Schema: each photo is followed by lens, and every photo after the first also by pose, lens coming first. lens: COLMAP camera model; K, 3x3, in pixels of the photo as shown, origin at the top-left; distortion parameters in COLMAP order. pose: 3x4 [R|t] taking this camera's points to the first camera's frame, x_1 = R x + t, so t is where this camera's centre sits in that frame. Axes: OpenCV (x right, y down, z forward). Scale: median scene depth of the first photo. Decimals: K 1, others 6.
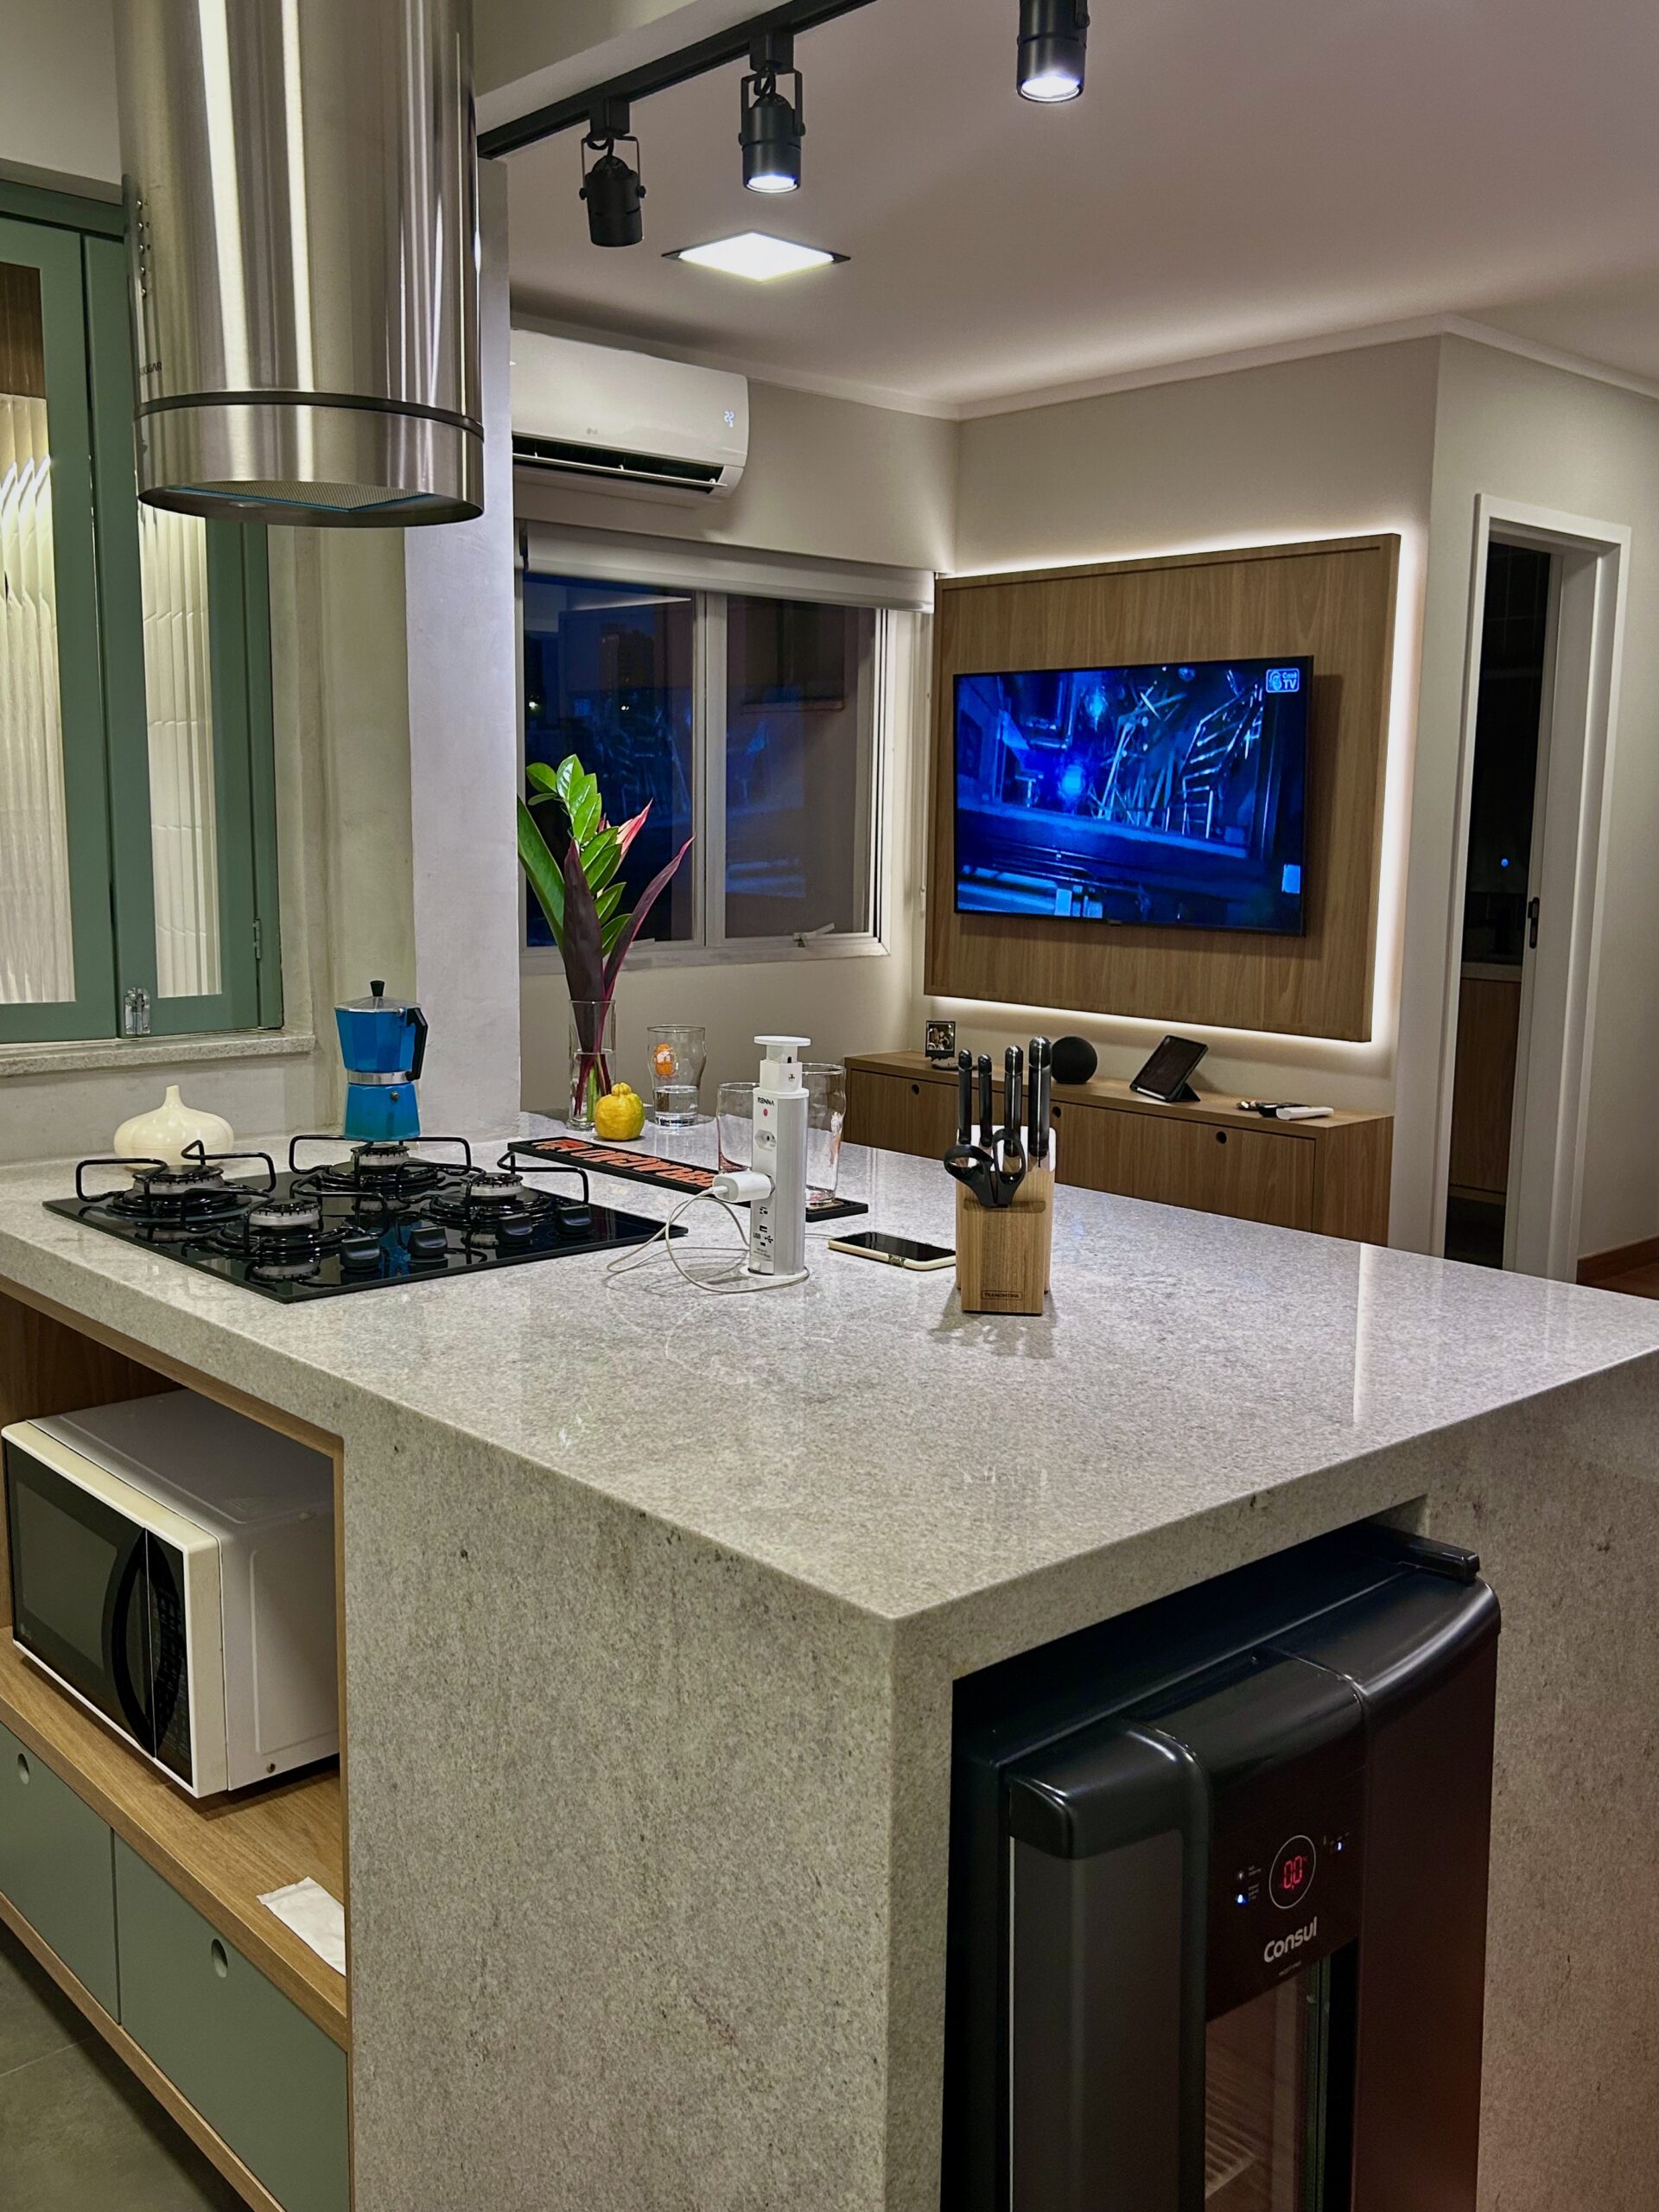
lens RADIAL K [[2042.0, 0, 829.5], [0, 2042.0, 1106.0], [0, 0, 1]] dist [0.160677, 0.004815]
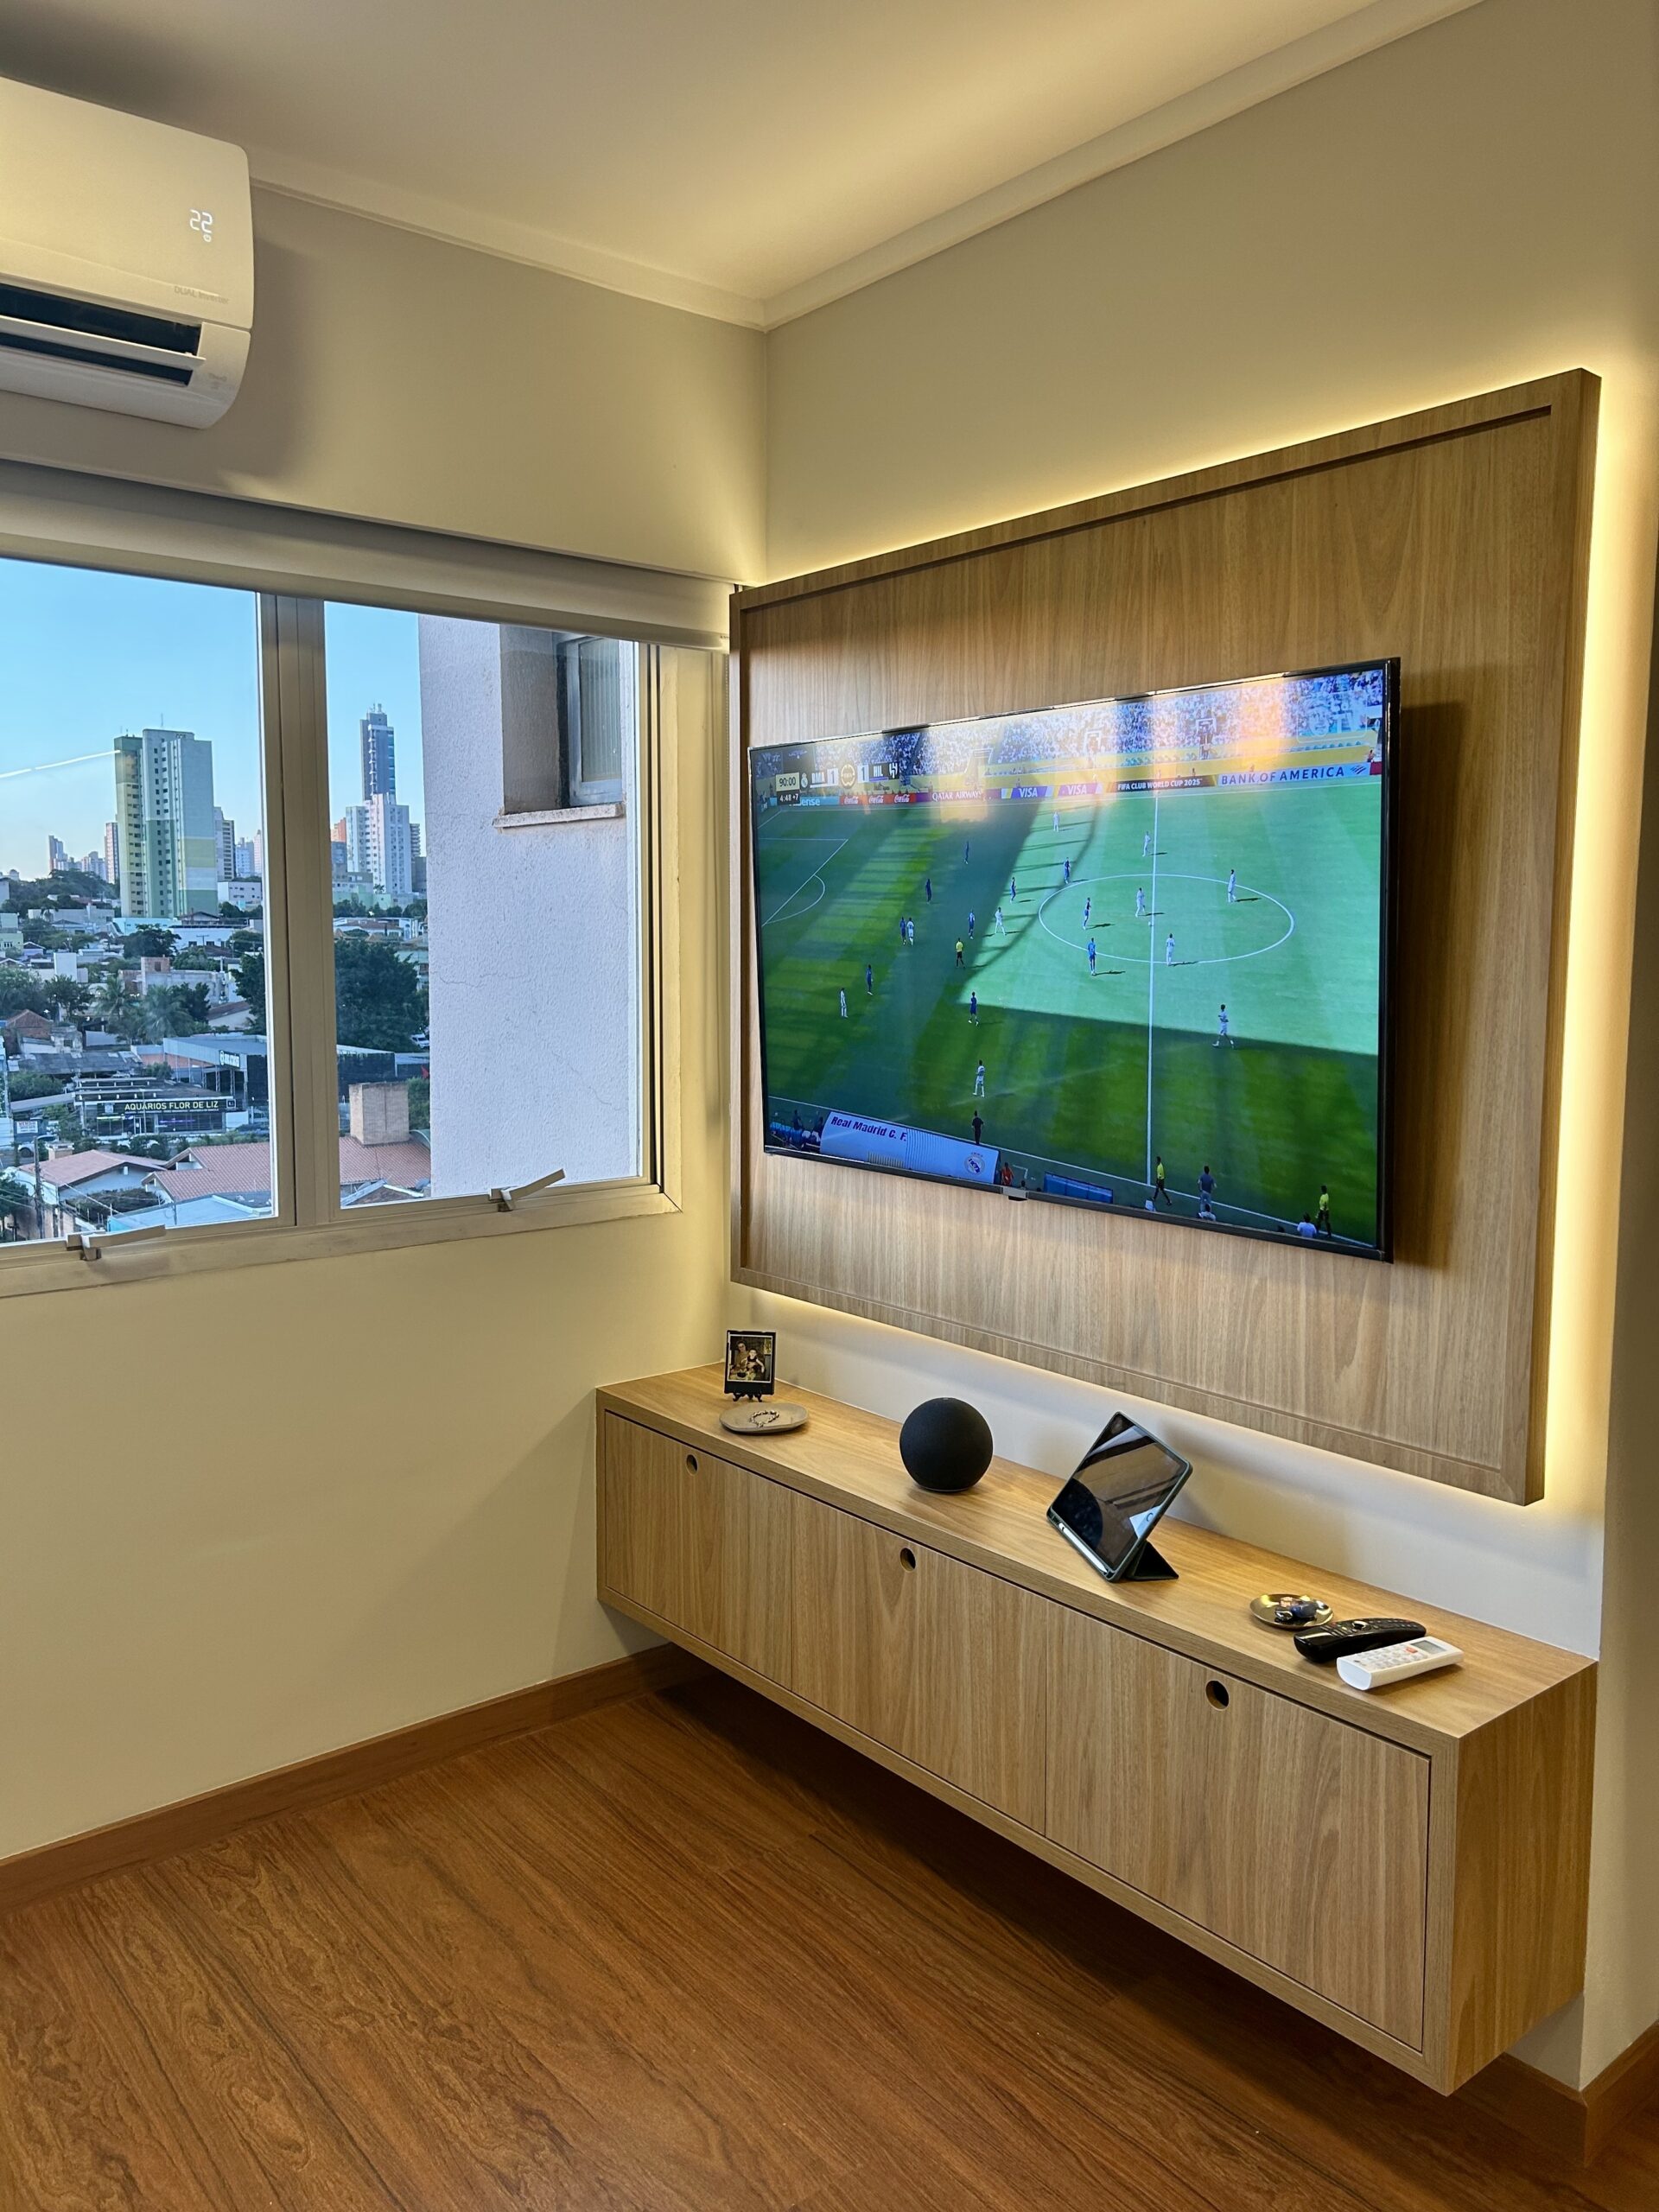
lens RADIAL K [[1663.7, 0, 829.5], [0, 1663.7, 1106.0], [0, 0, 1]] dist [0.068150, -0.000841]
pose [[0.997172, -0.003397, -0.075077, 0.132979], [0.000319, 0.999161, -0.040964, -0.102047], [0.075153, 0.040824, 0.996336, 0.612056]]
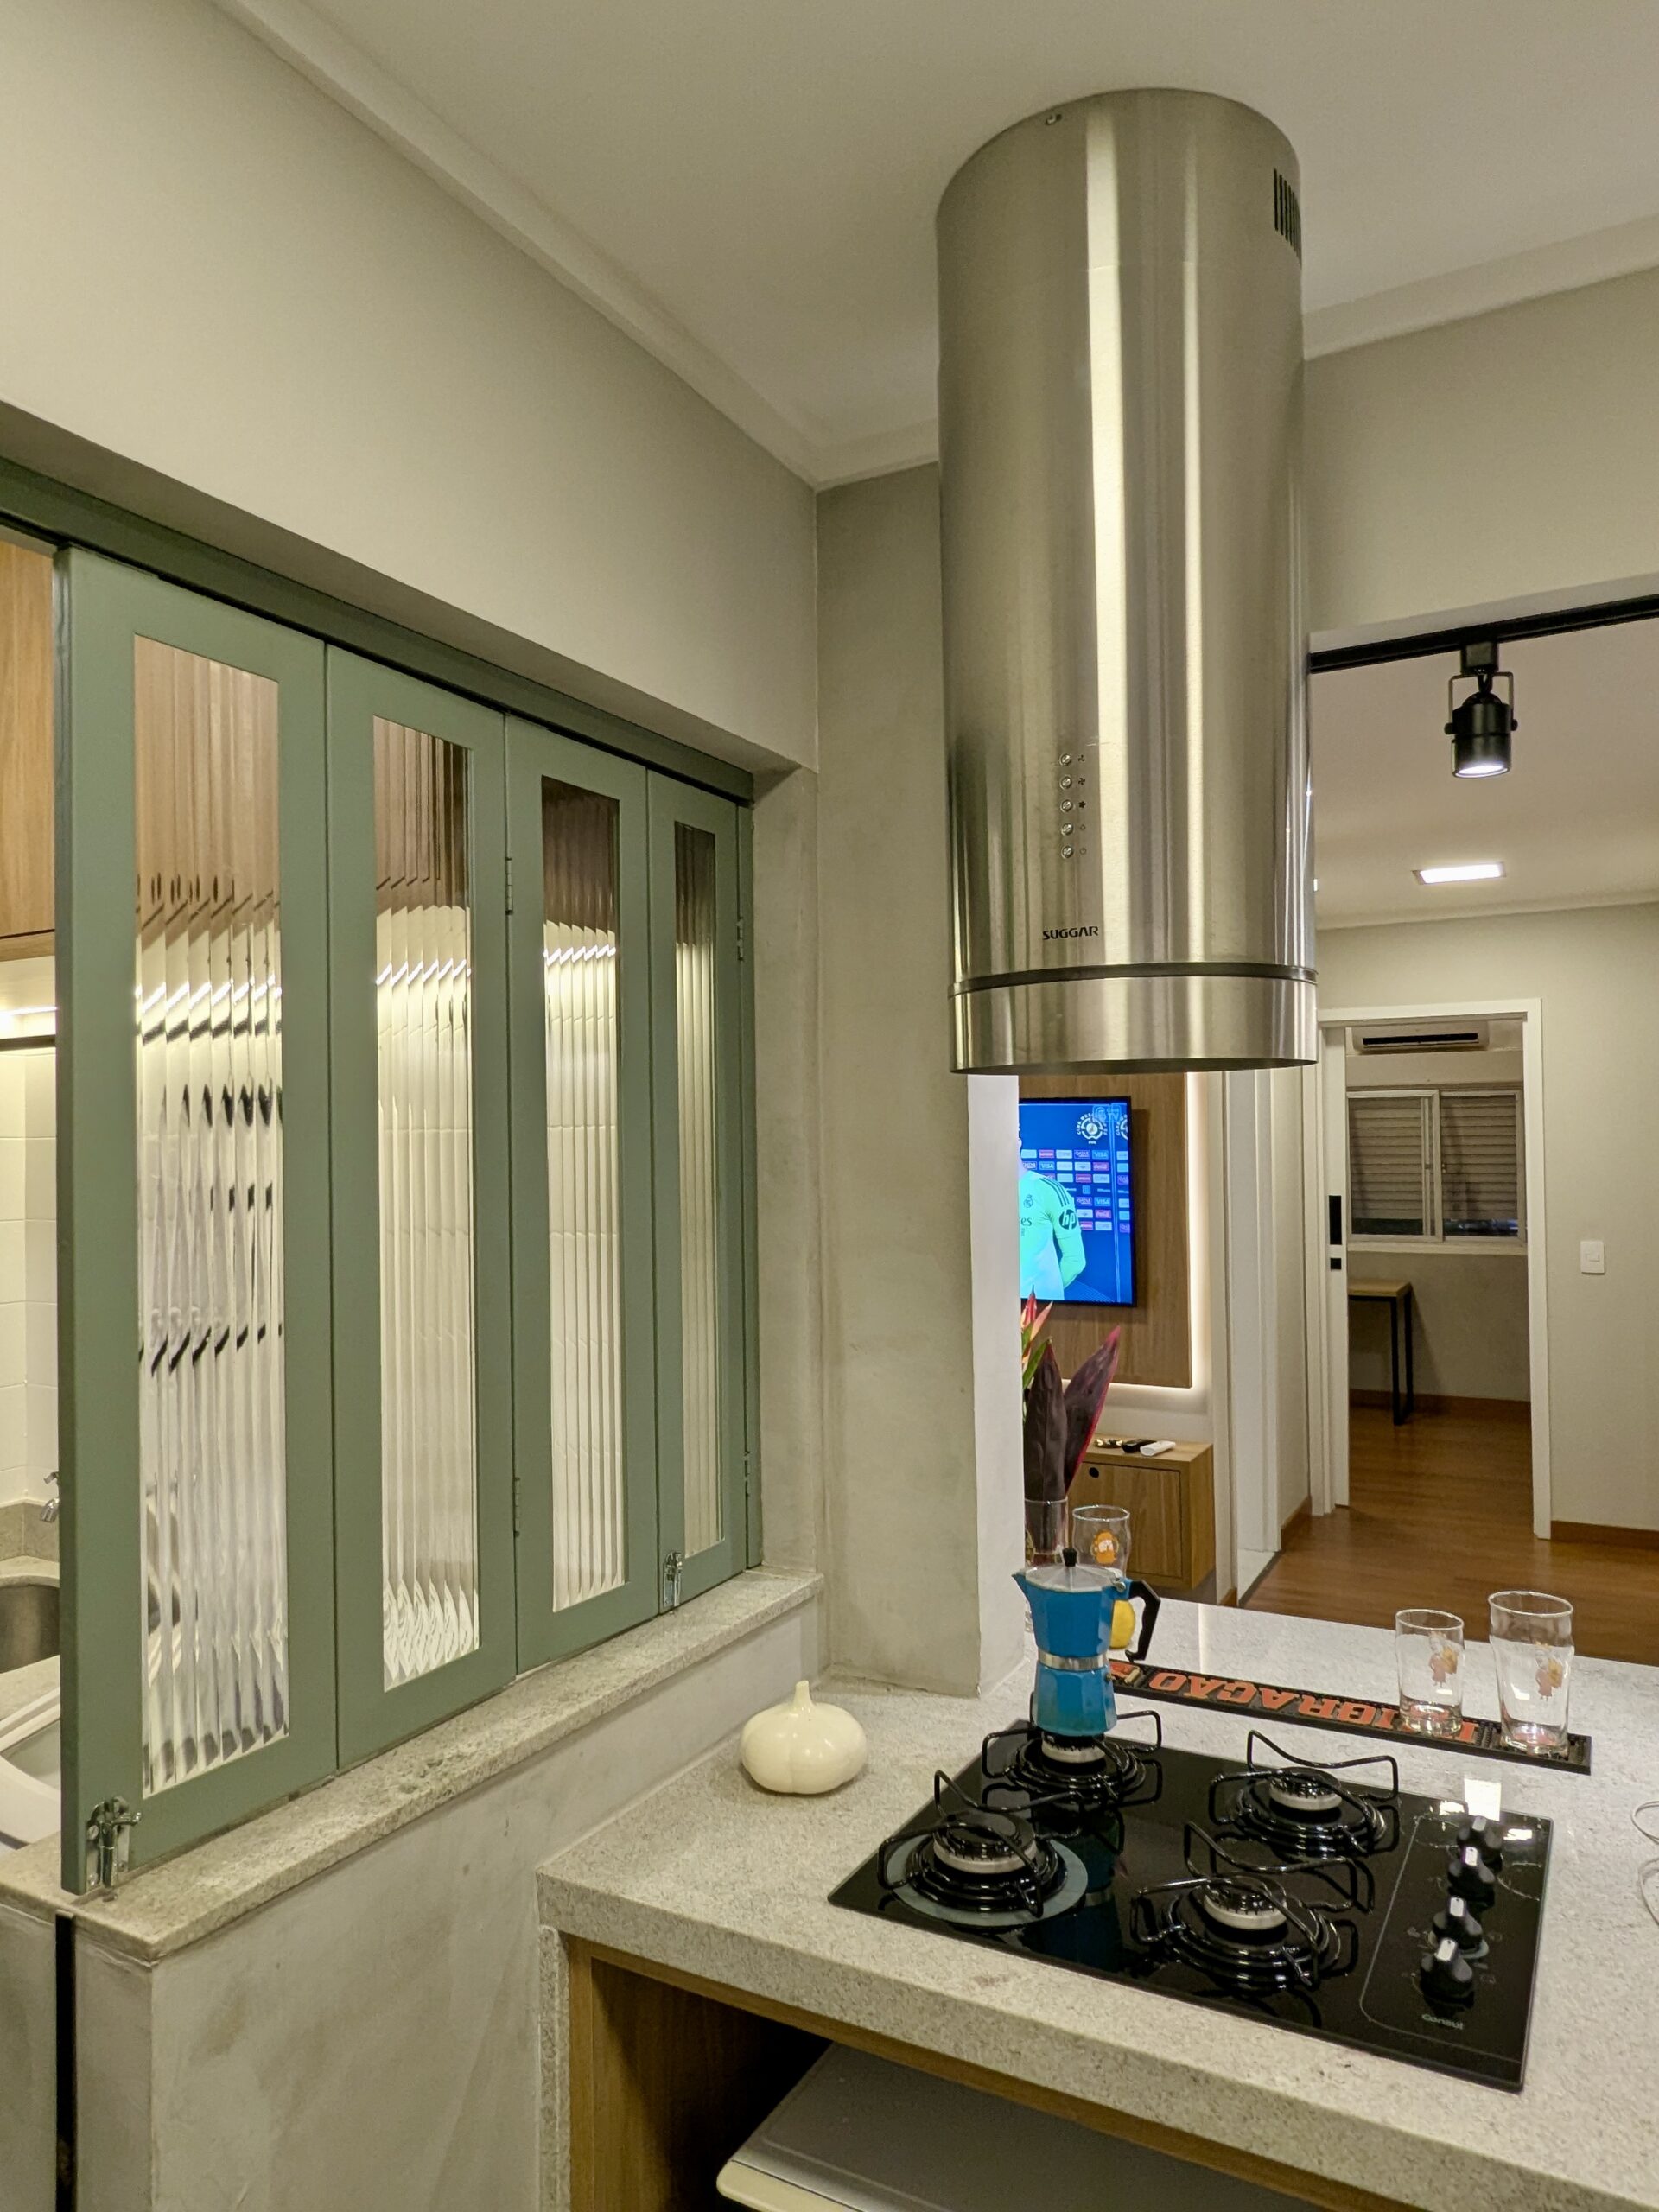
lens RADIAL K [[1482.1, 0, 823.0], [0, 1482.1, 1139.2], [0, 0, 1]] dist [0.063709, -0.000160]
pose [[0.952425, -0.029515, 0.303341, -0.234013], [0.075385, 0.987187, -0.140640, -0.069881], [-0.295303, 0.156816, 0.942446, 0.167410]]
